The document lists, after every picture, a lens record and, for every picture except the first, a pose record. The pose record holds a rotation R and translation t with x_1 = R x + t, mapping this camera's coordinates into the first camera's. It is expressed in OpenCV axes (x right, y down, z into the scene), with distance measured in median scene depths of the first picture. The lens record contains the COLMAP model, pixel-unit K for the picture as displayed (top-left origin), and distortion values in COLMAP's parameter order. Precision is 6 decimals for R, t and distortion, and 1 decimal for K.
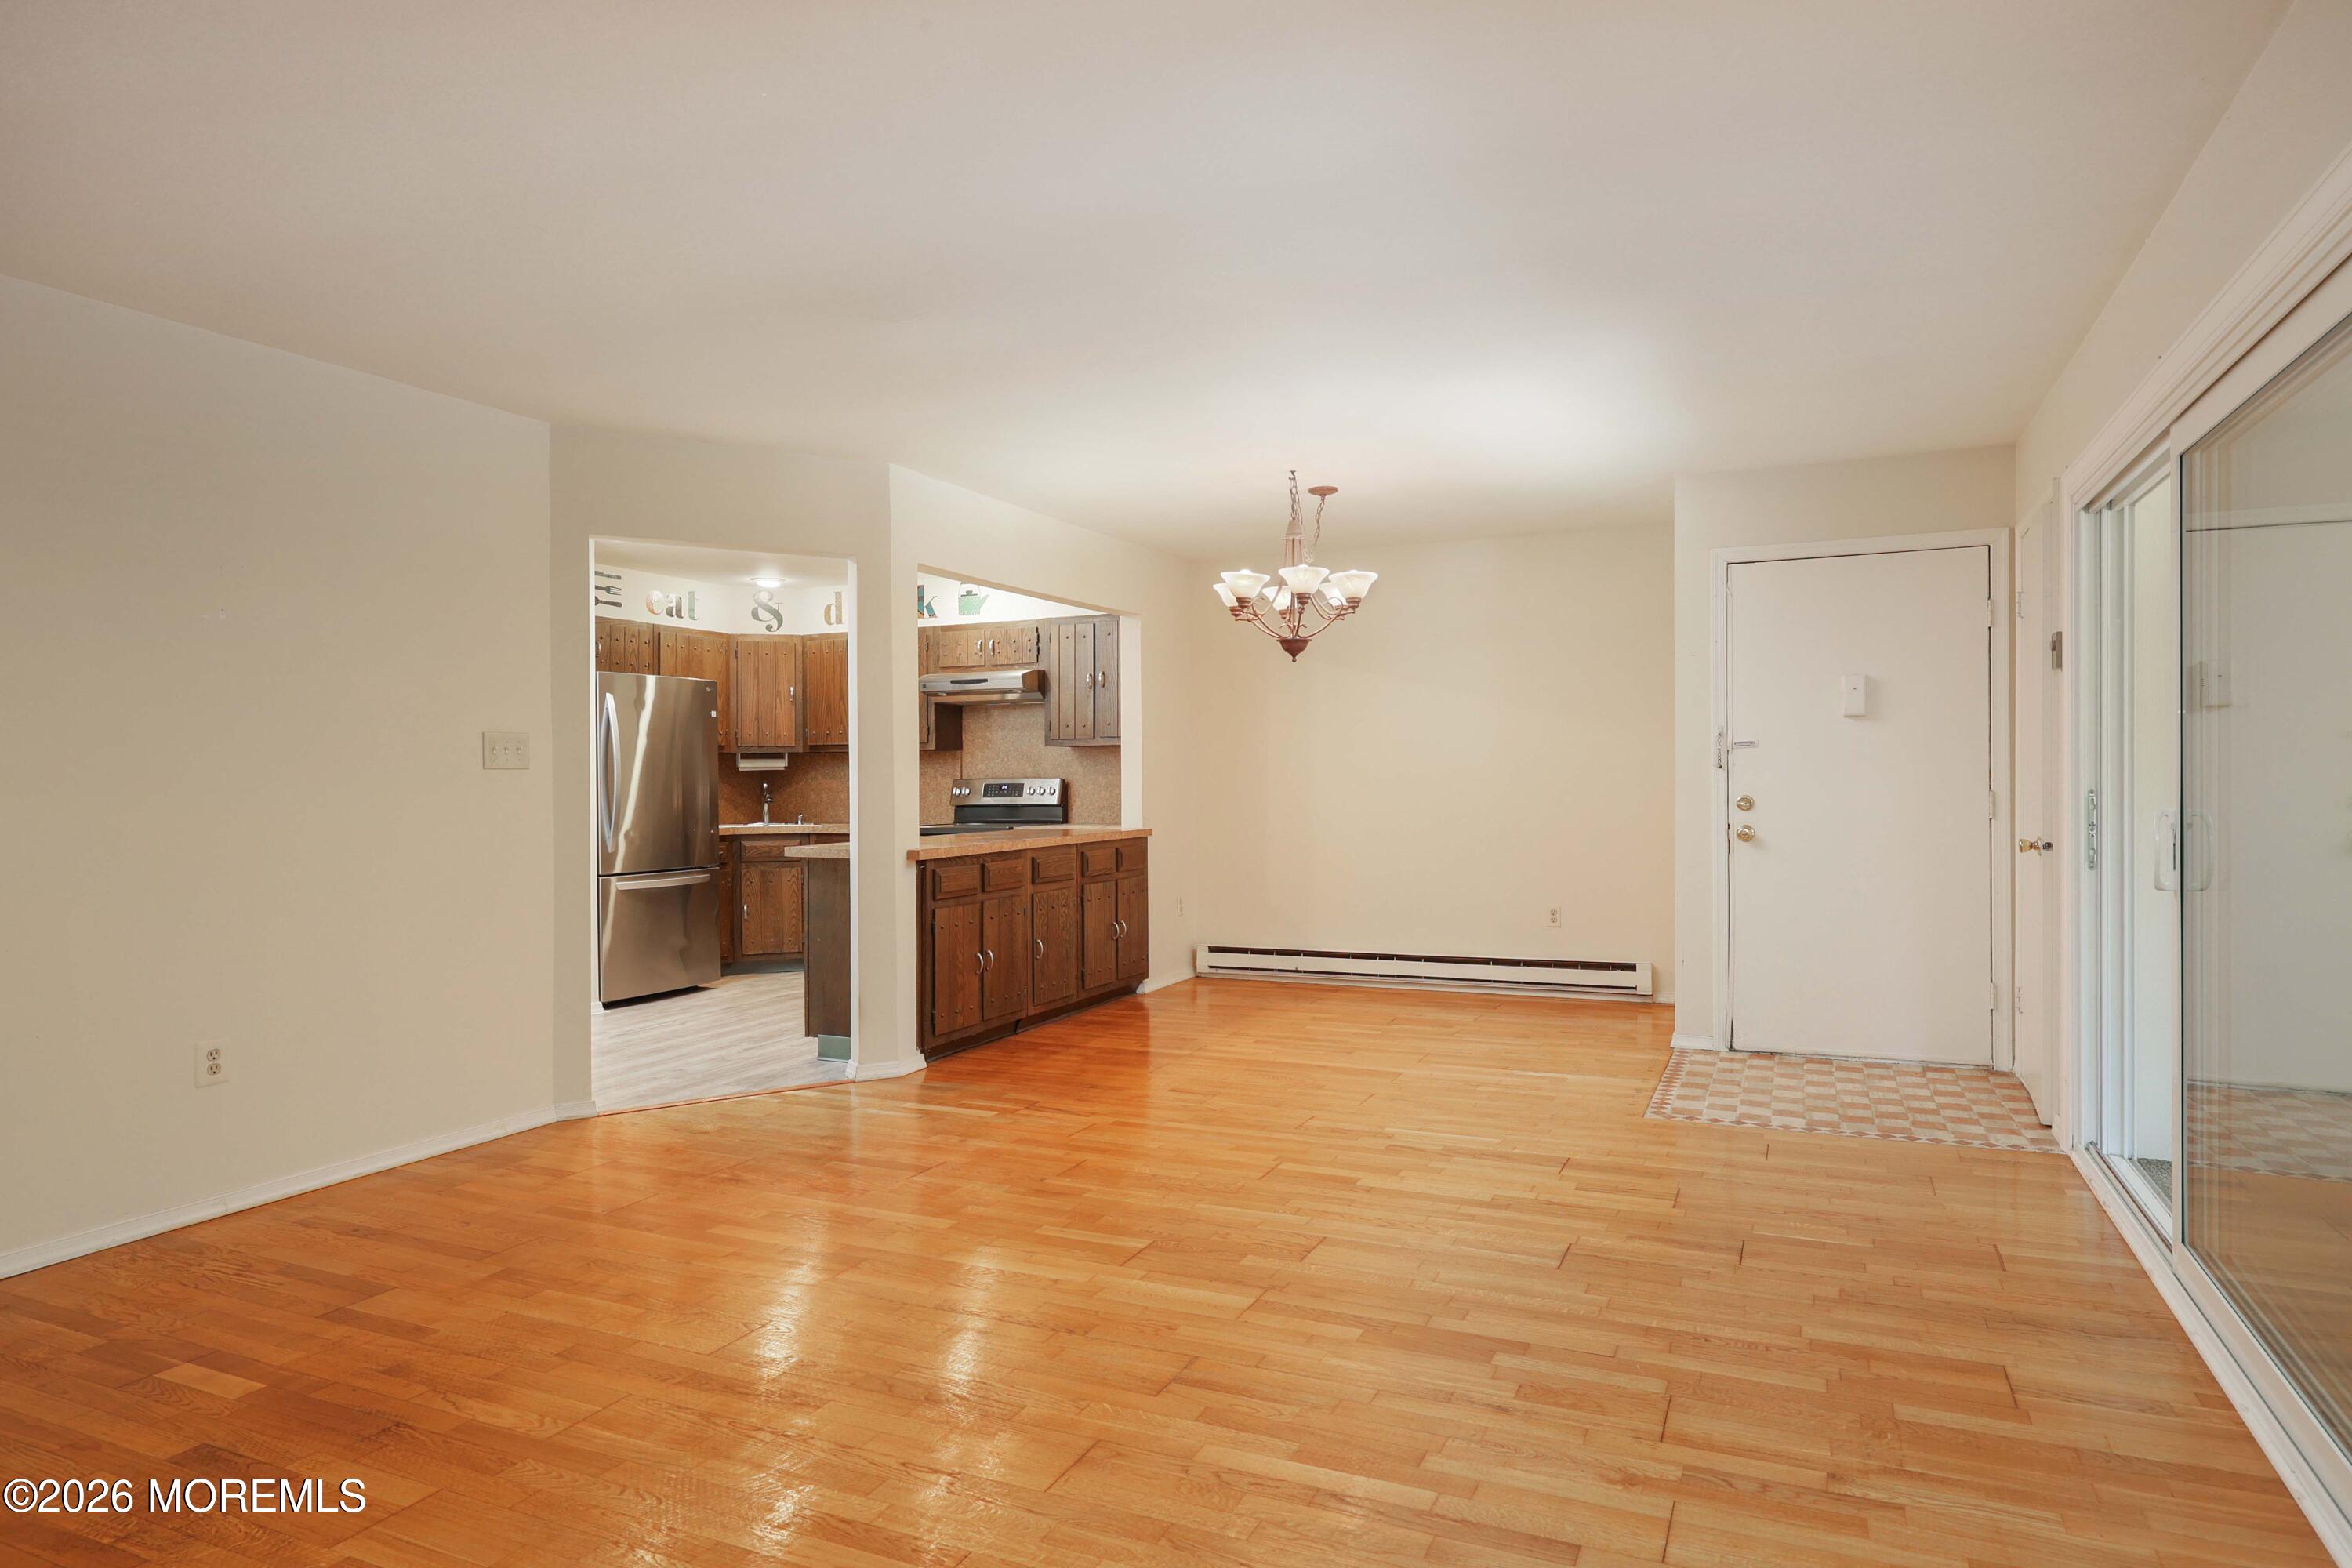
lens RADIAL K [[1327.8, 0, 1291.0], [0, 1327.8, 766.4], [0, 0, 1]] dist [-0.000879, -0.001599]
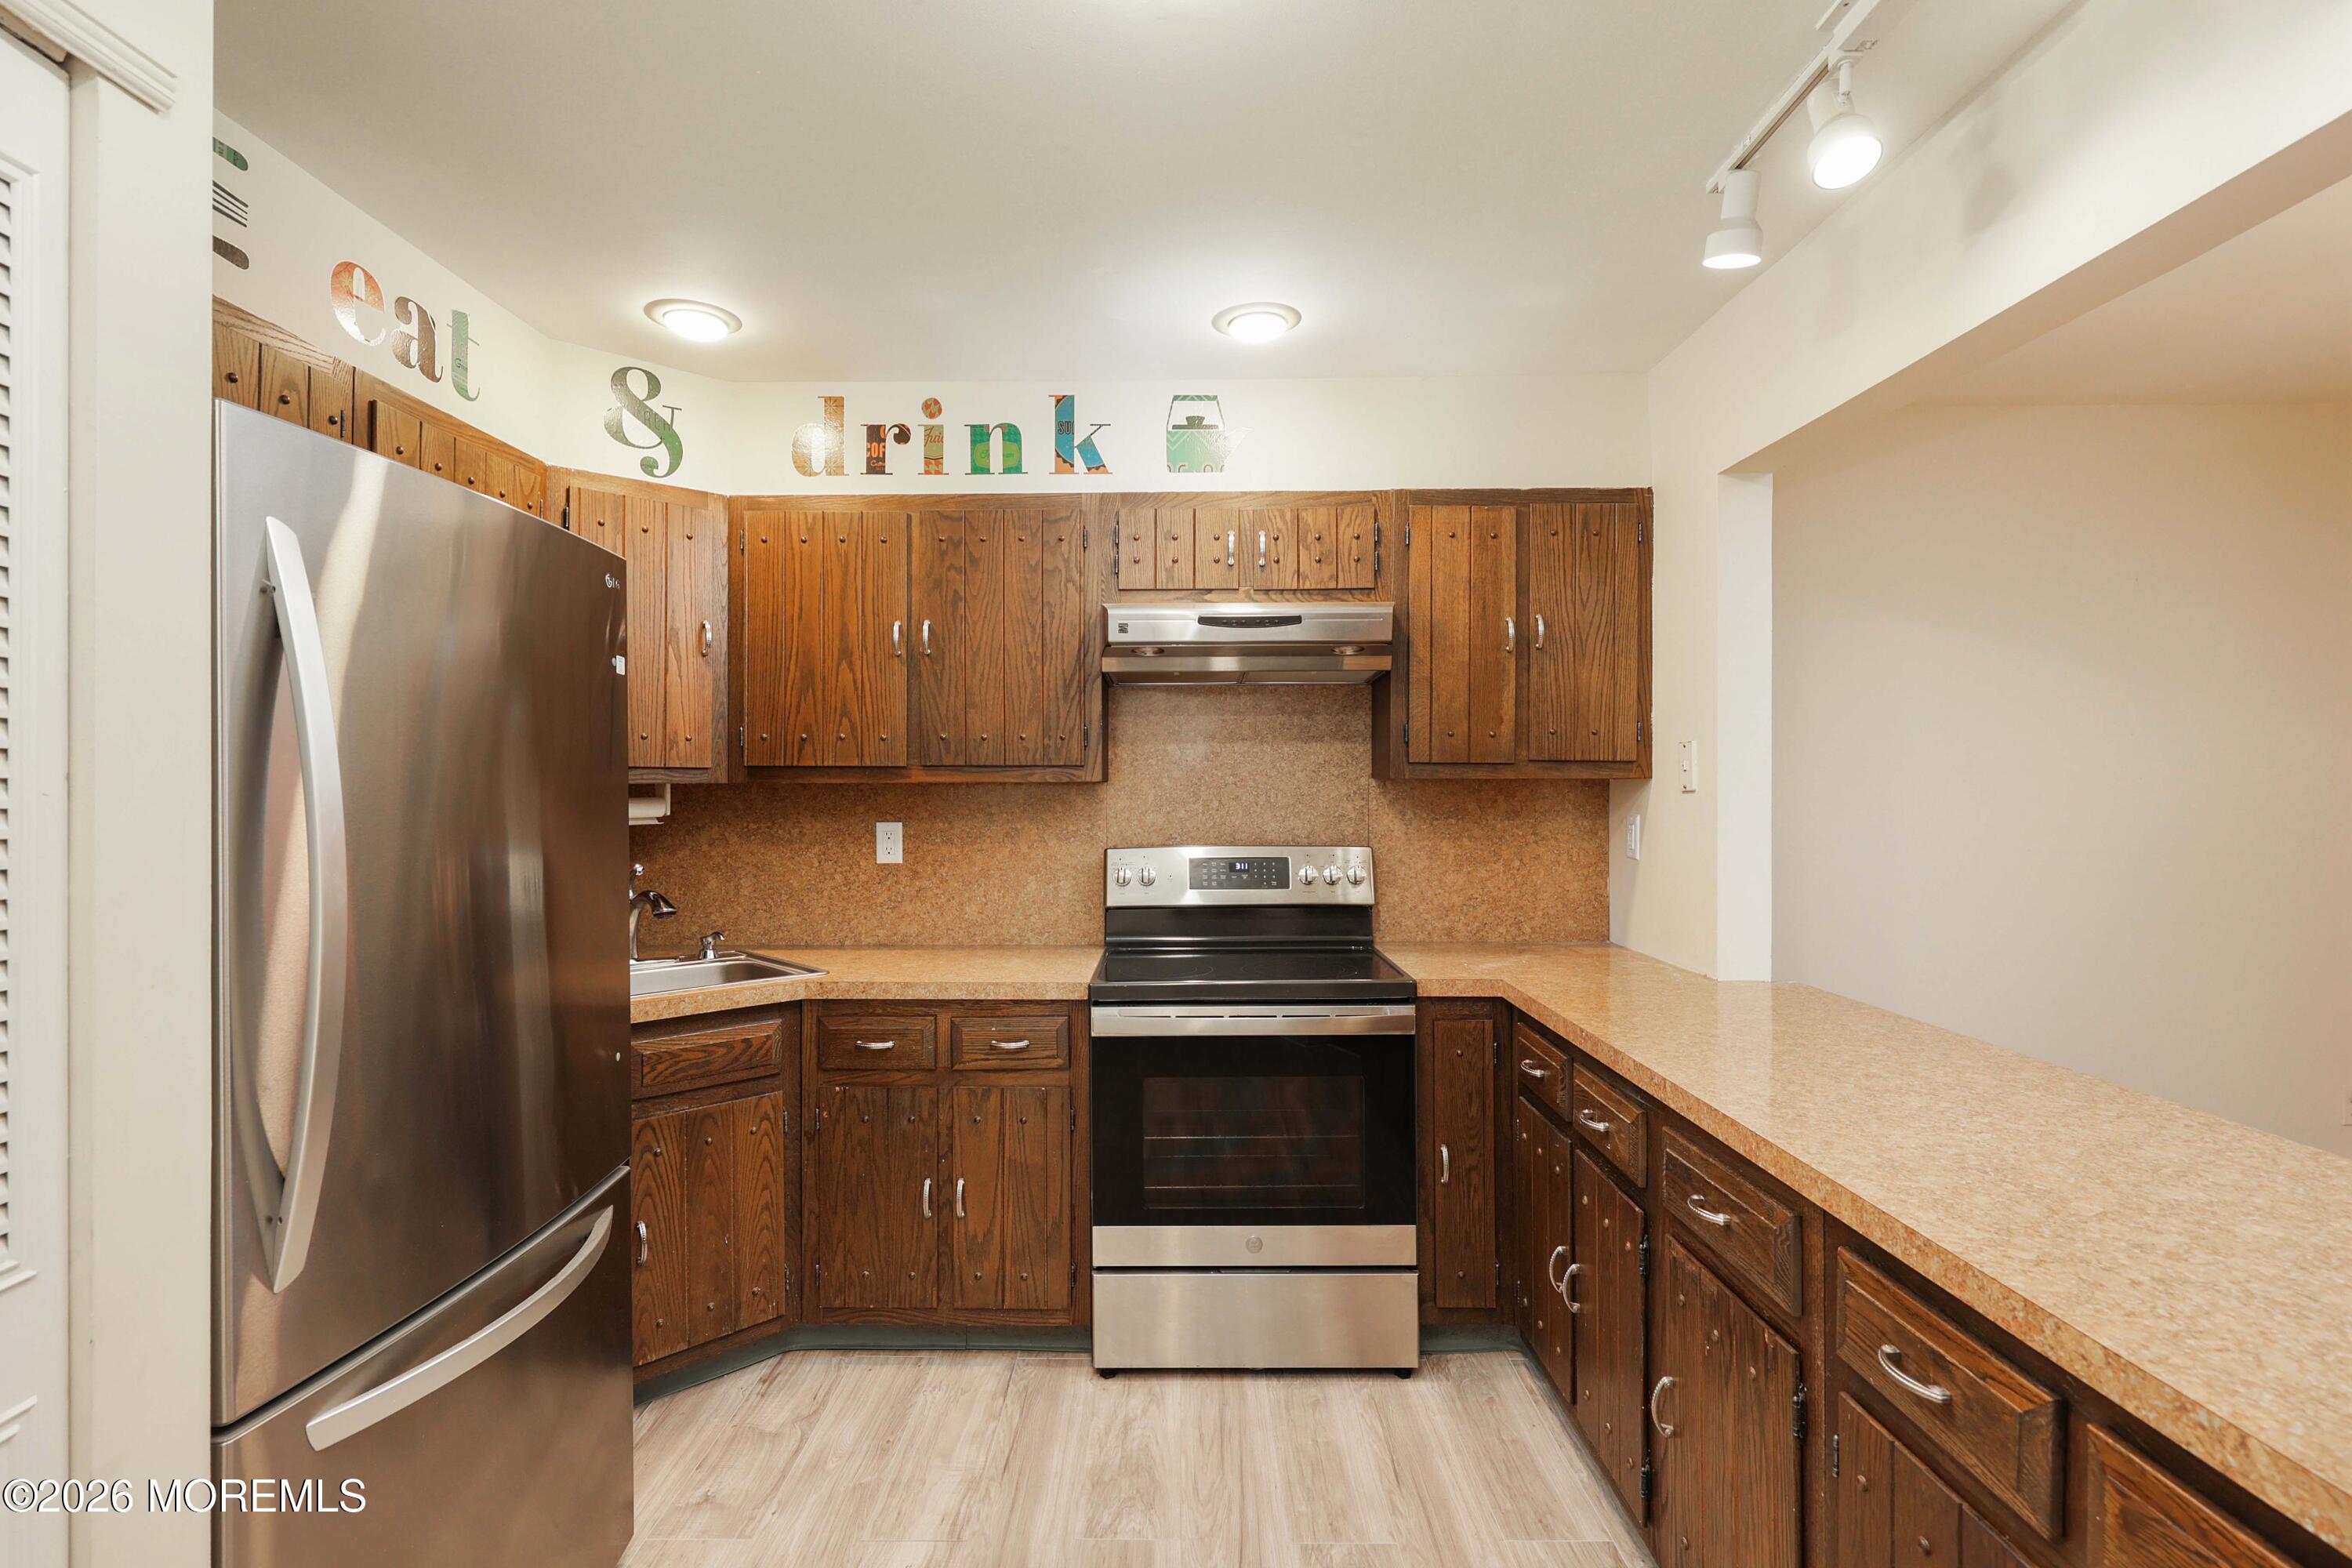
lens RADIAL K [[1083.6, 0, 1178.7], [0, 1083.6, 786.2], [0, 0, 1]] dist [-0.000247, -0.000037]
pose [[0.953568, 0.009368, 0.301032, -0.373158], [-0.010762, 0.999938, 0.002973, -0.013623], [-0.300985, -0.006074, 0.953610, 0.706438]]
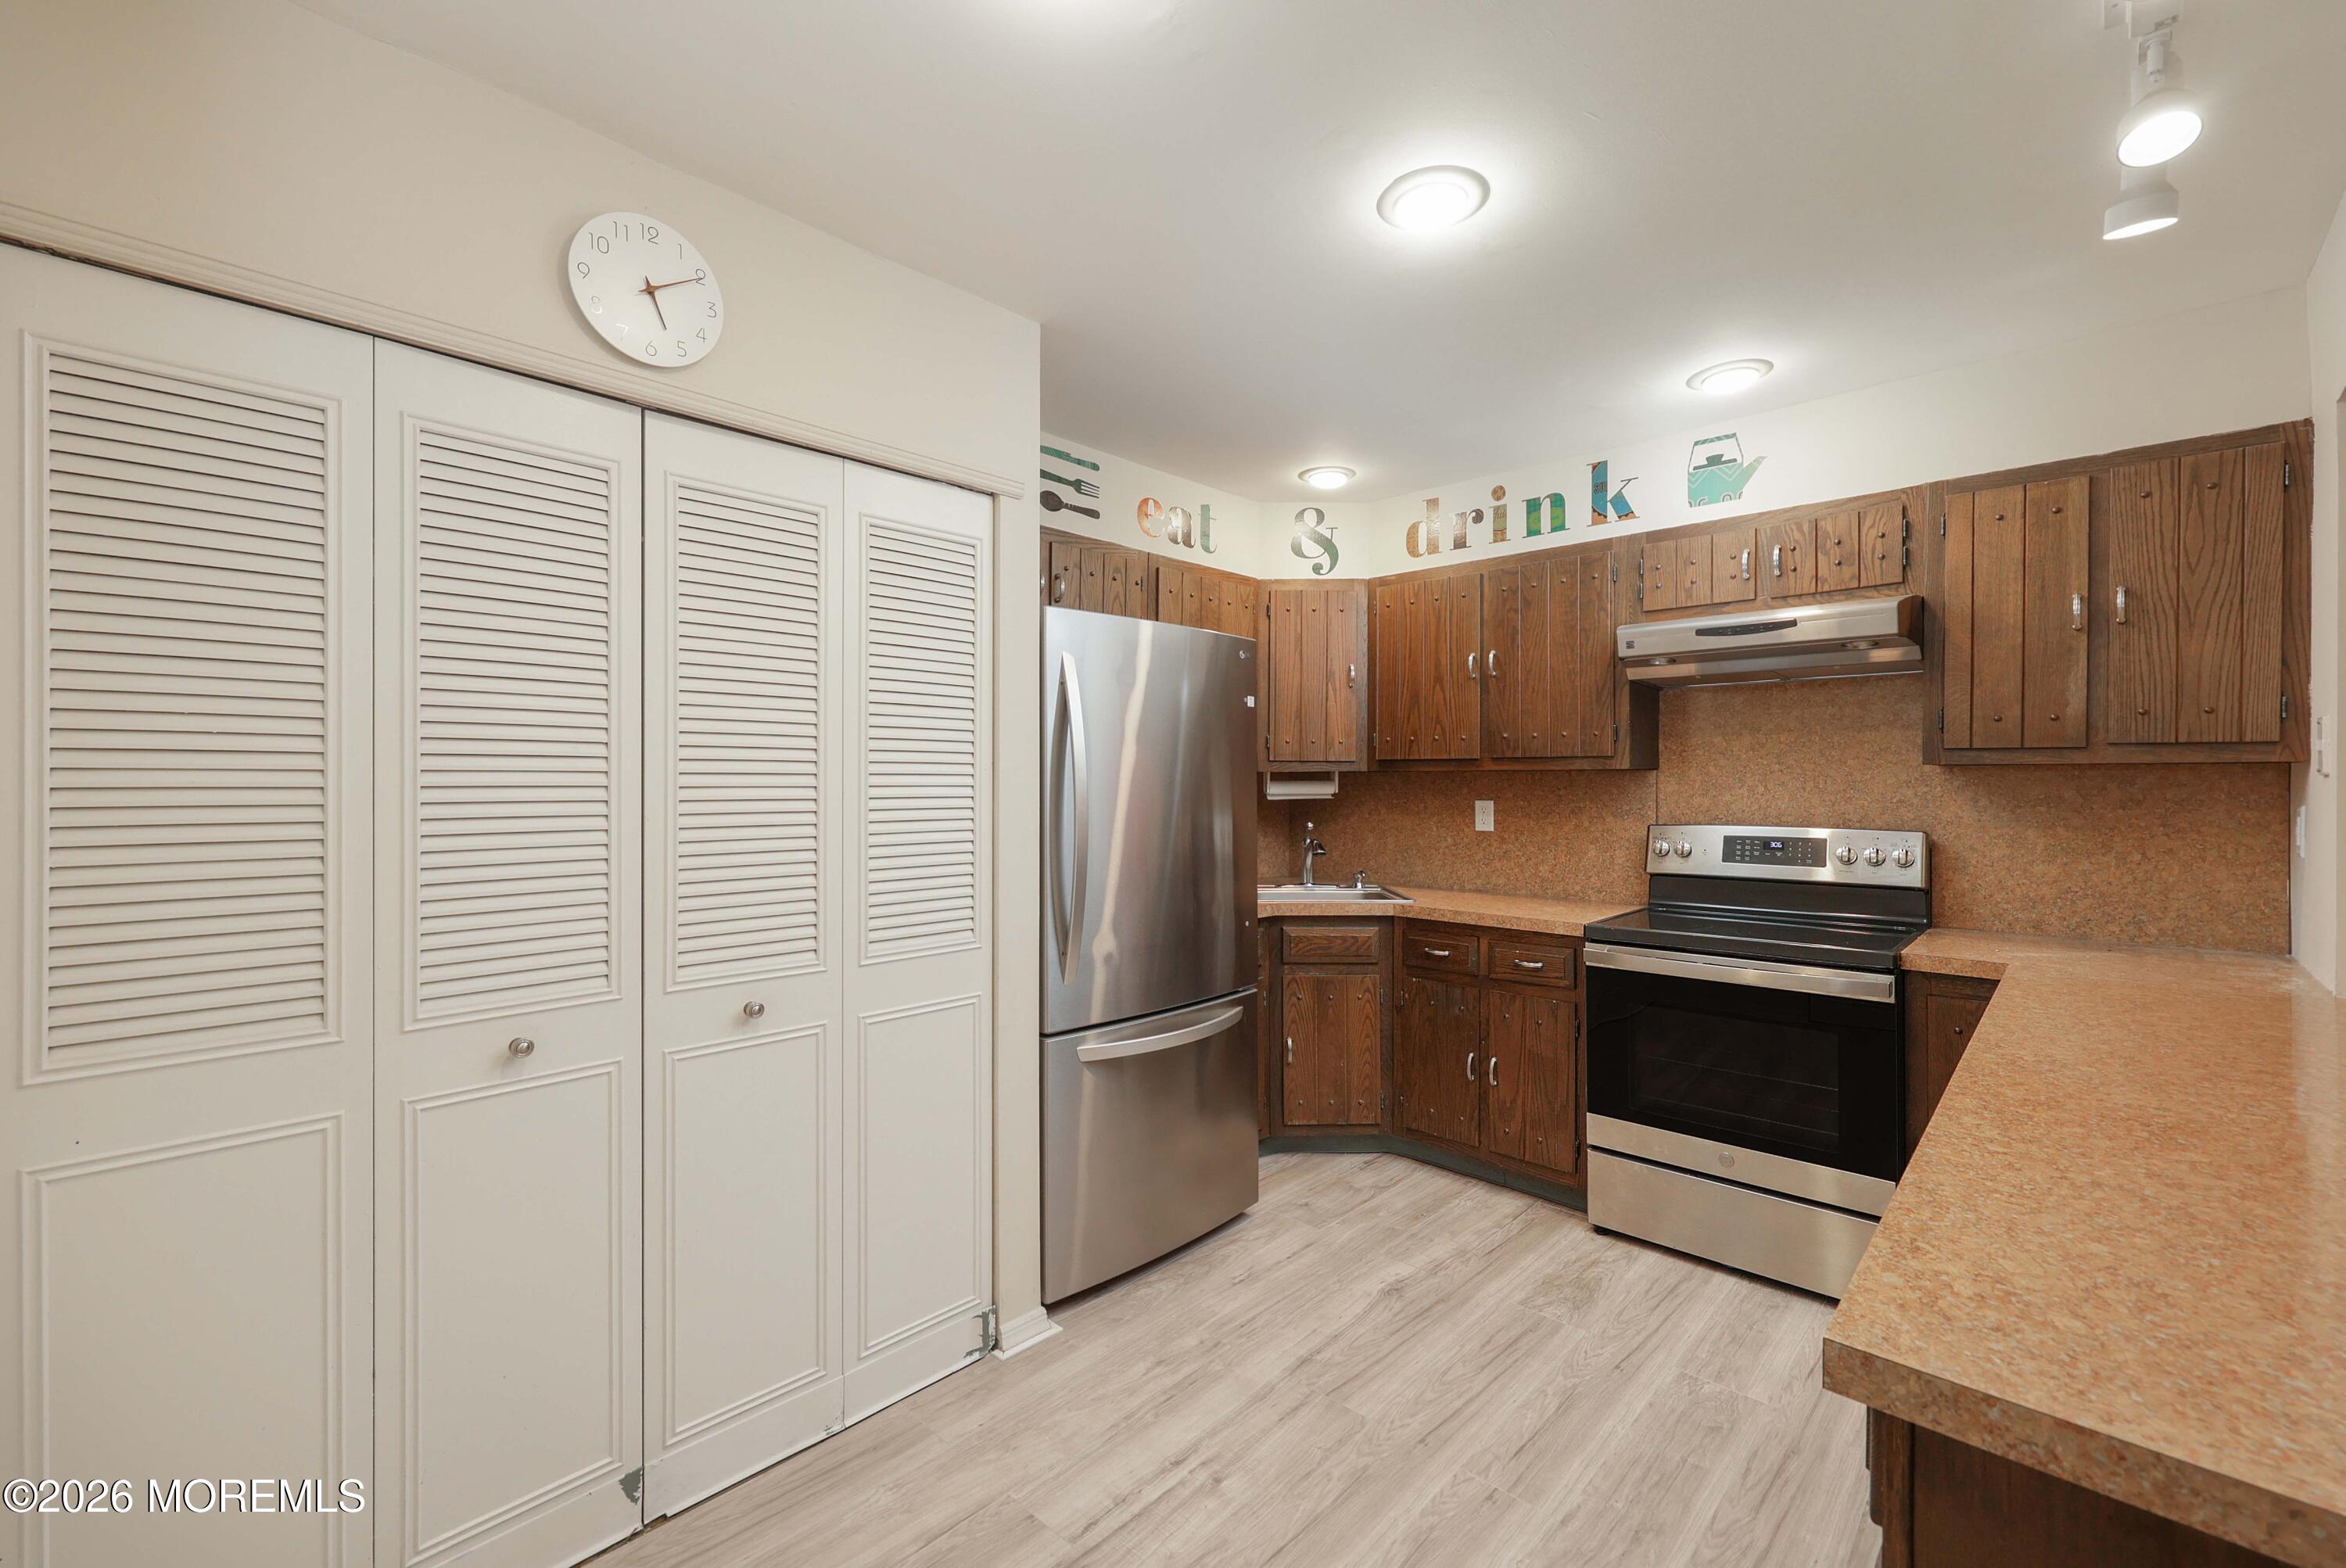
lens RADIAL K [[852.8, 0, 1170.4], [0, 852.8, 780.8], [0, 0, 1]] dist [0.001511, 0.000094]
pose [[0.917250, 0.014125, -0.398062, -0.322230], [-0.009172, 0.999855, 0.014344, -0.012227], [0.398207, -0.009506, 0.917246, 0.661753]]
